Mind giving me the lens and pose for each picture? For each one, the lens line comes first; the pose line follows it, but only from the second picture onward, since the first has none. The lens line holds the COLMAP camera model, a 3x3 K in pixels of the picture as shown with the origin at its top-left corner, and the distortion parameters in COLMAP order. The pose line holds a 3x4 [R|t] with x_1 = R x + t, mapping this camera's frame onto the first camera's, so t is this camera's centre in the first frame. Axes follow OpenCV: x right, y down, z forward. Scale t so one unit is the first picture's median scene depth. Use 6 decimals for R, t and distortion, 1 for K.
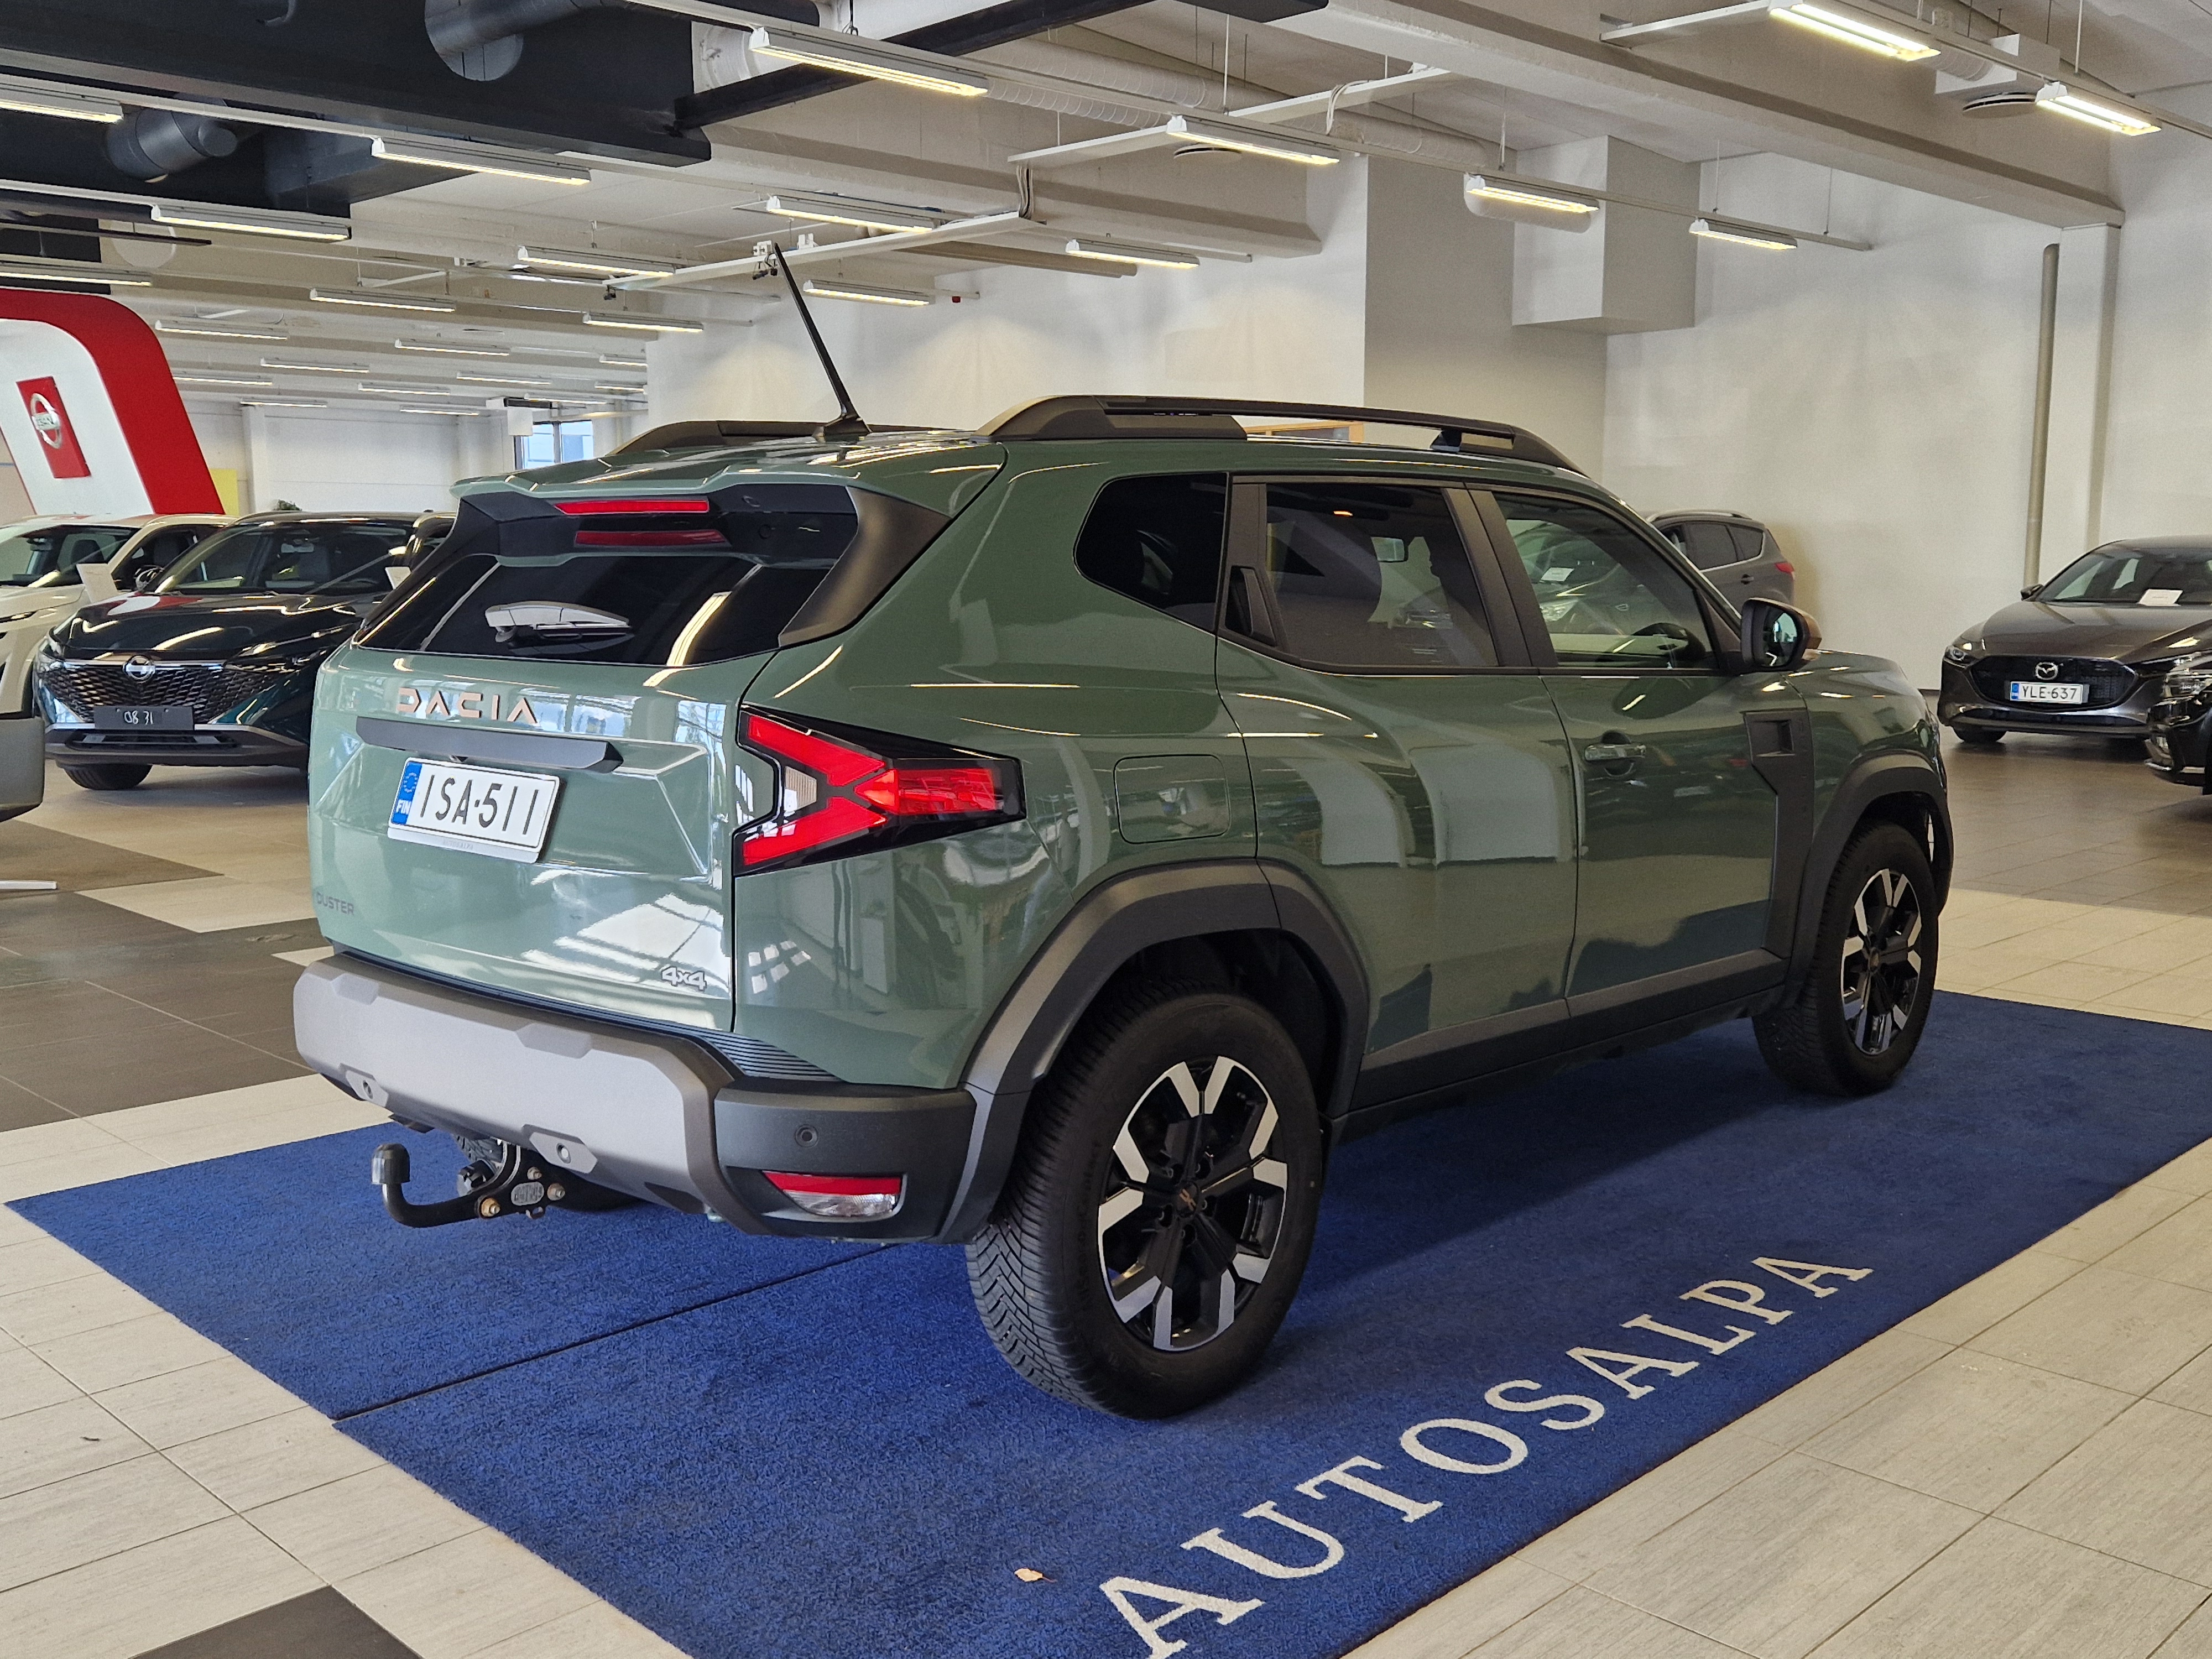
lens RADIAL K [[2043.0, 0, 1100.9], [0, 2043.0, 851.7], [0, 0, 1]] dist [0.122004, -0.151827]
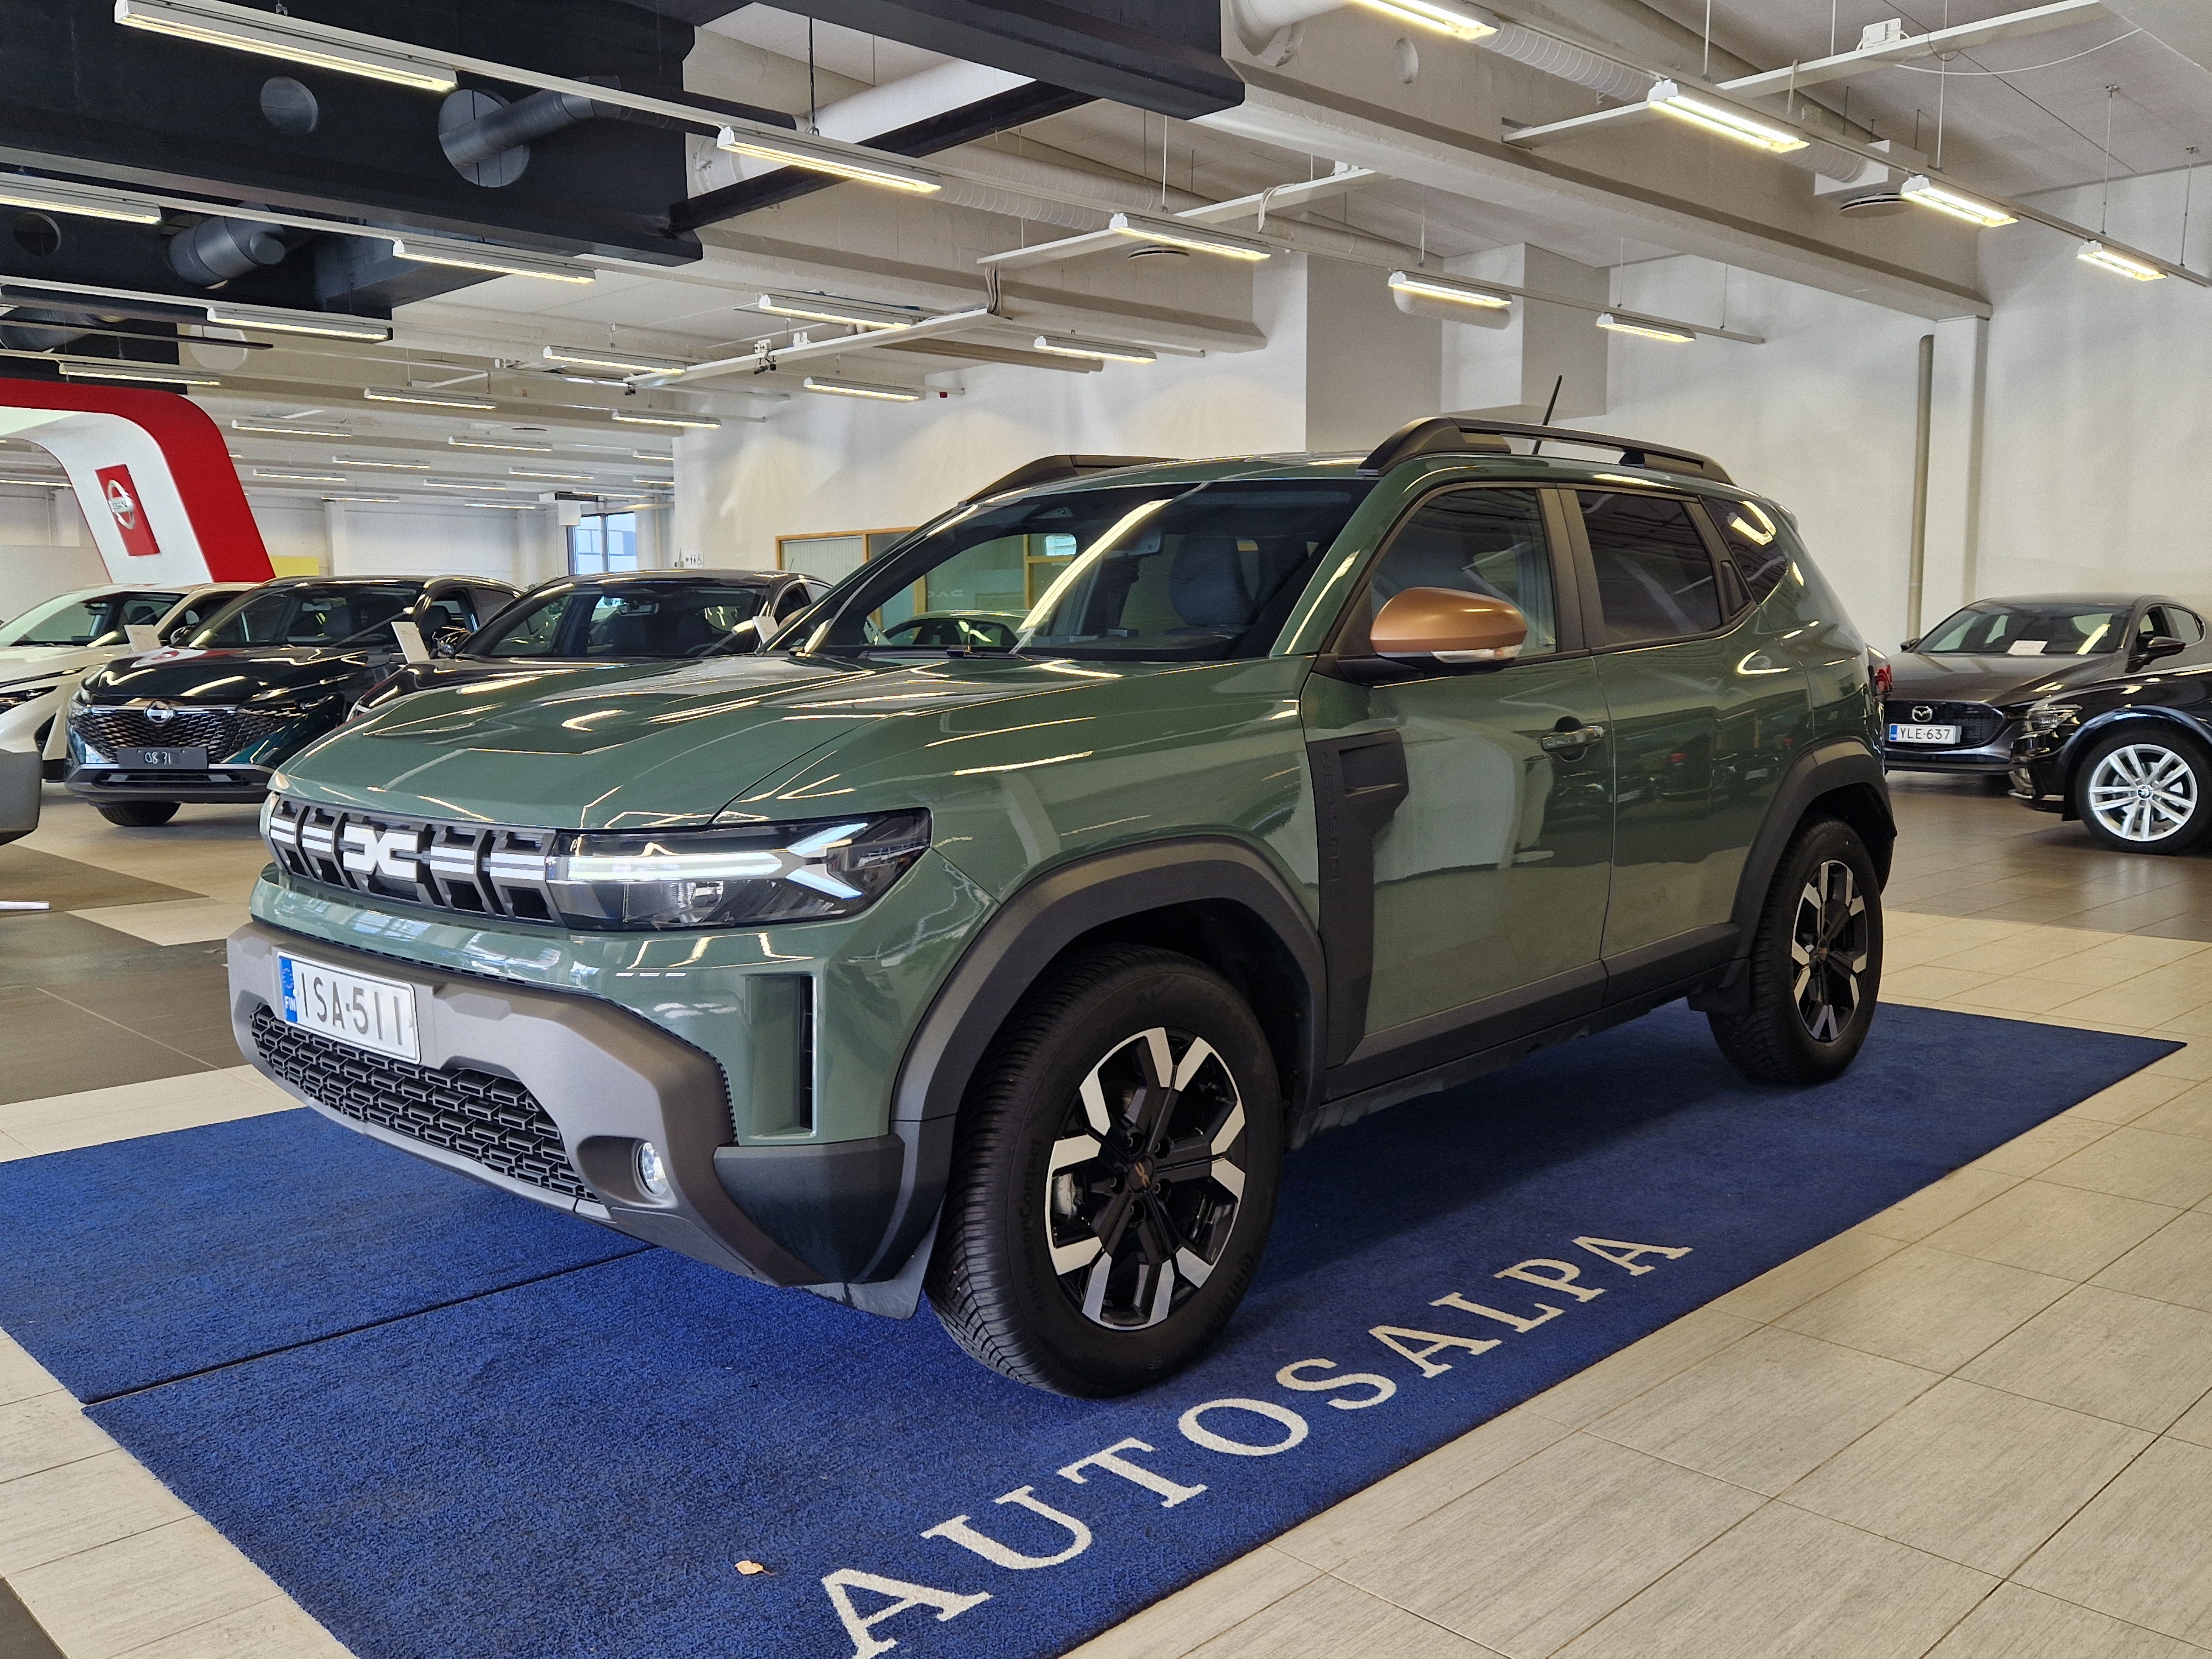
lens RADIAL K [[1809.5, 0, 1085.4], [0, 1809.5, 851.0], [0, 0, 1]] dist [0.125601, -0.167947]
pose [[0.999934, -0.004096, -0.010702, 0.032592], [0.003807, 0.999631, -0.026896, 0.011912], [0.010808, 0.026853, 0.999581, 0.039529]]
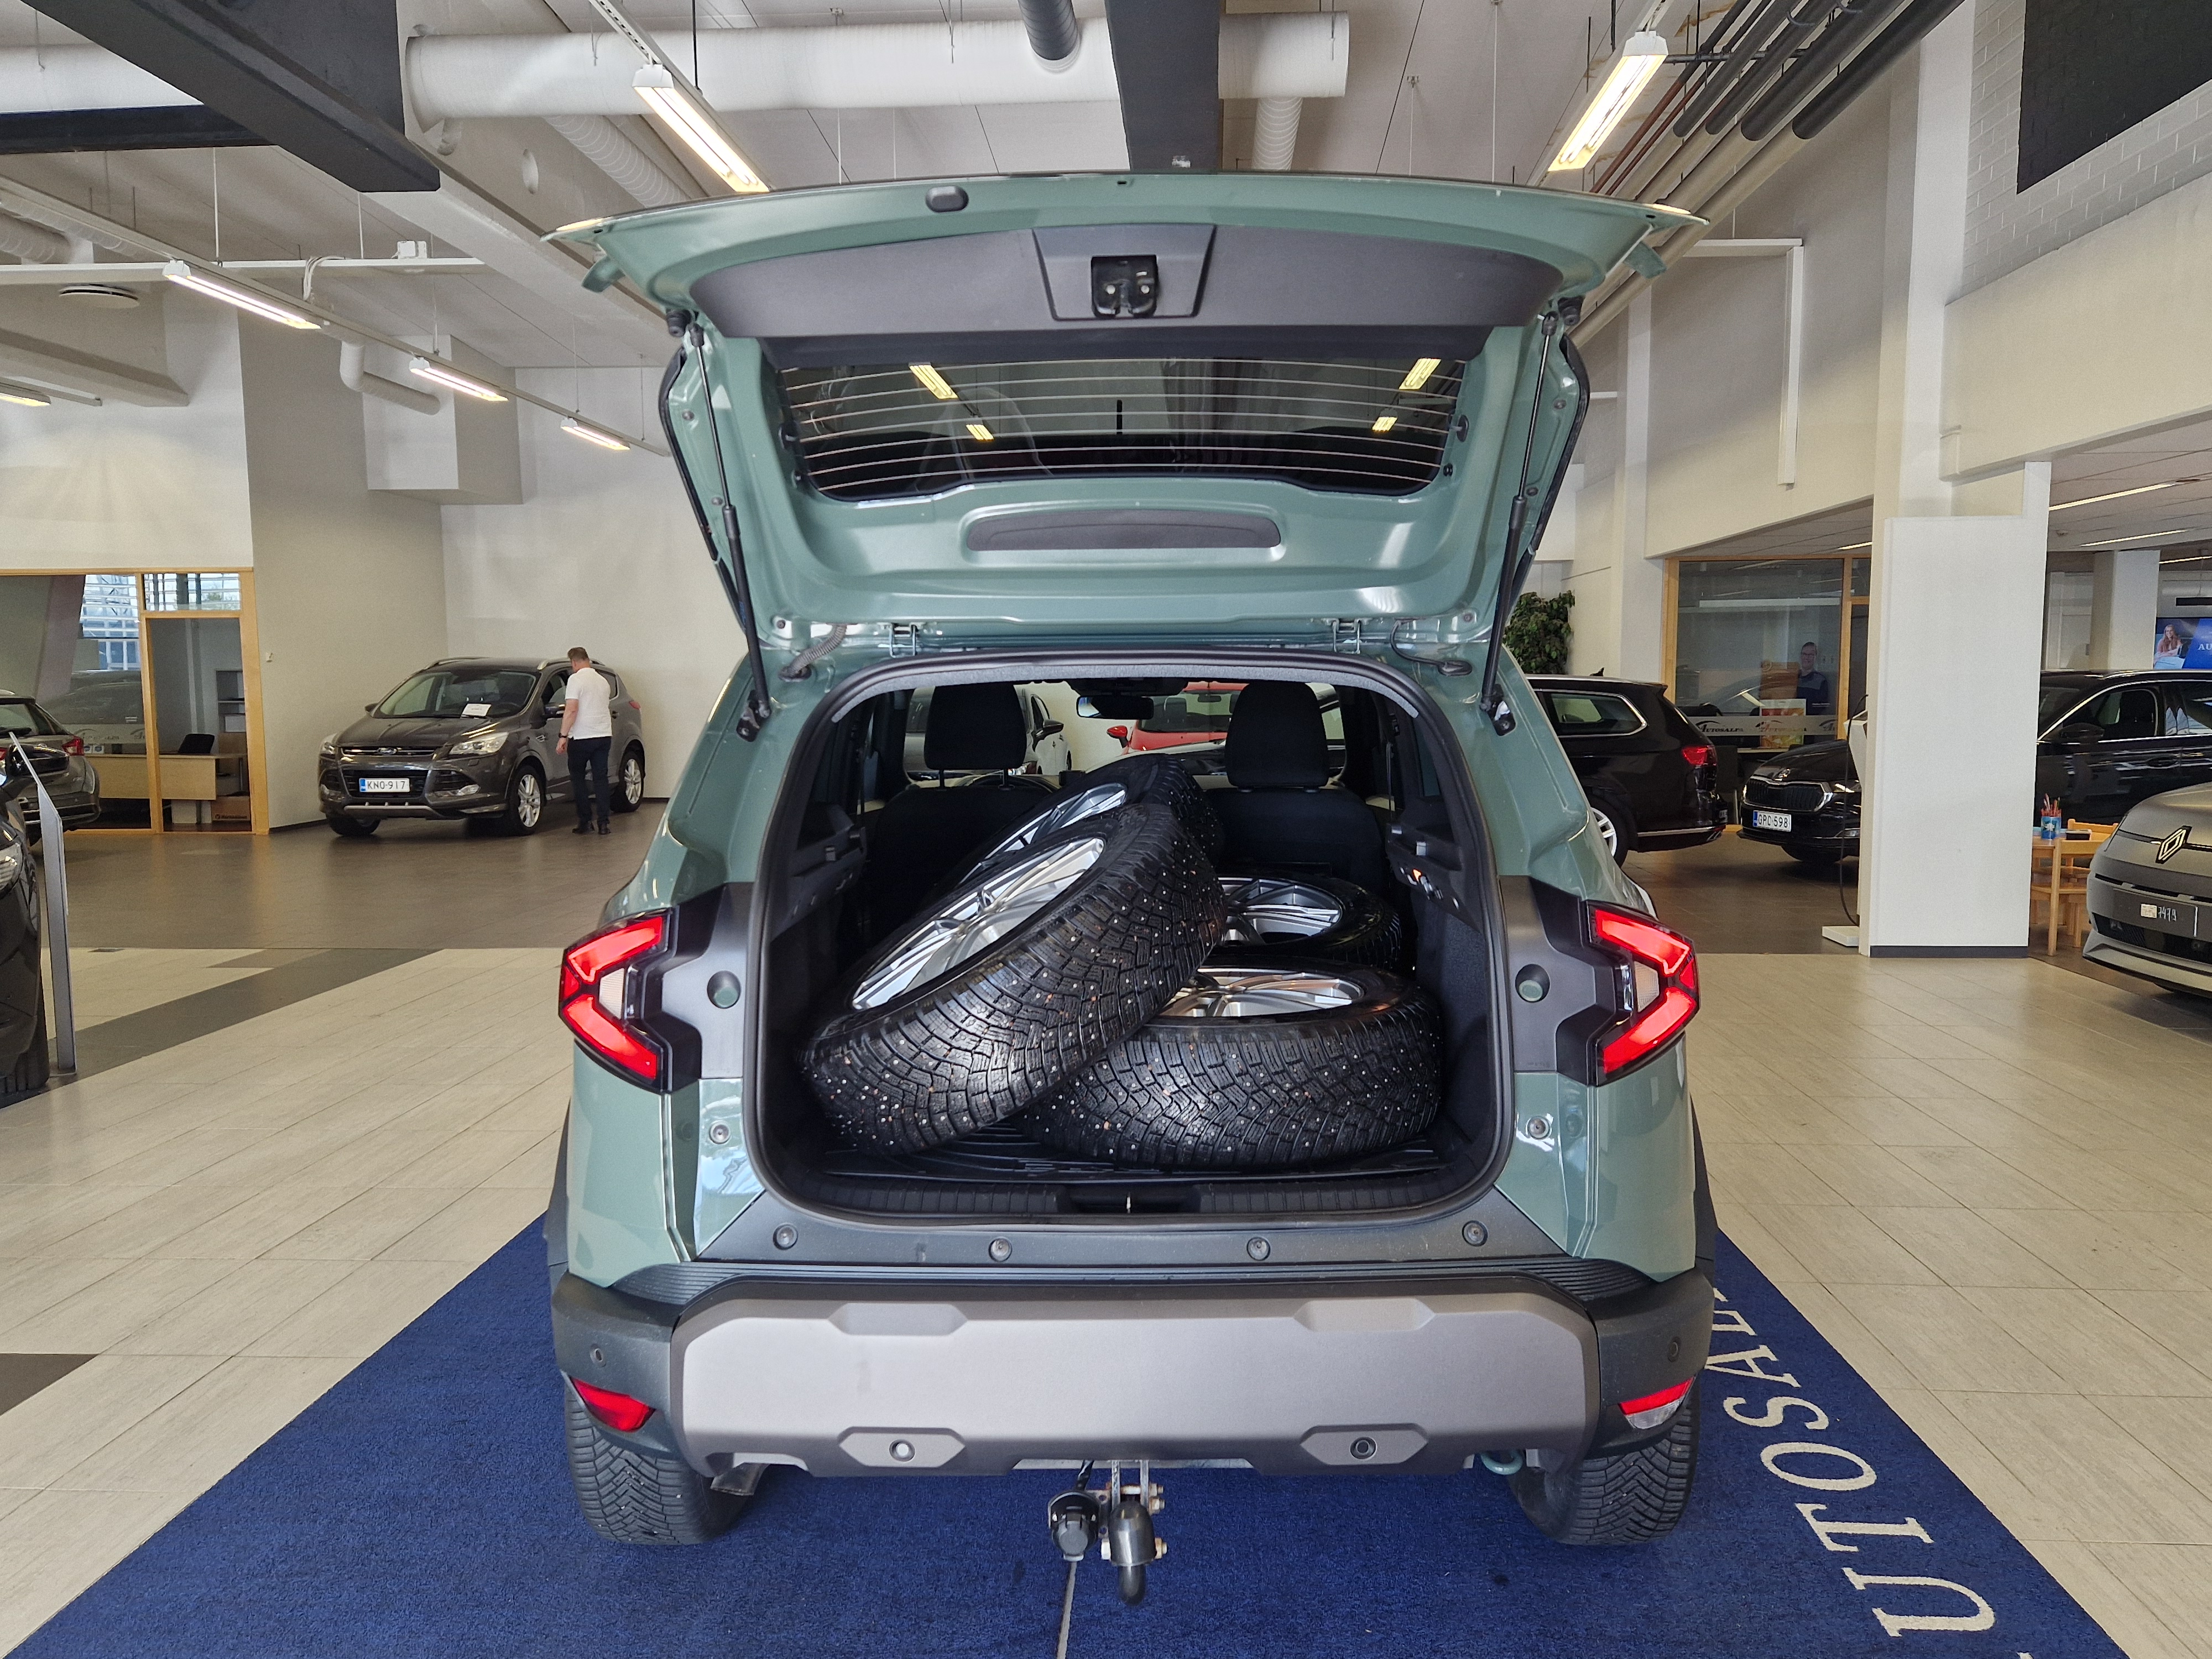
lens RADIAL K [[1649.0, 0, 1106.0], [0, 1649.0, 829.5], [0, 0, 1]] dist [0.106564, -0.111727]
pose [[0.746141, -0.062265, 0.662870, -0.215825], [0.101445, 0.994624, -0.020762, -0.027559], [-0.658014, 0.082736, 0.748447, 0.150753]]
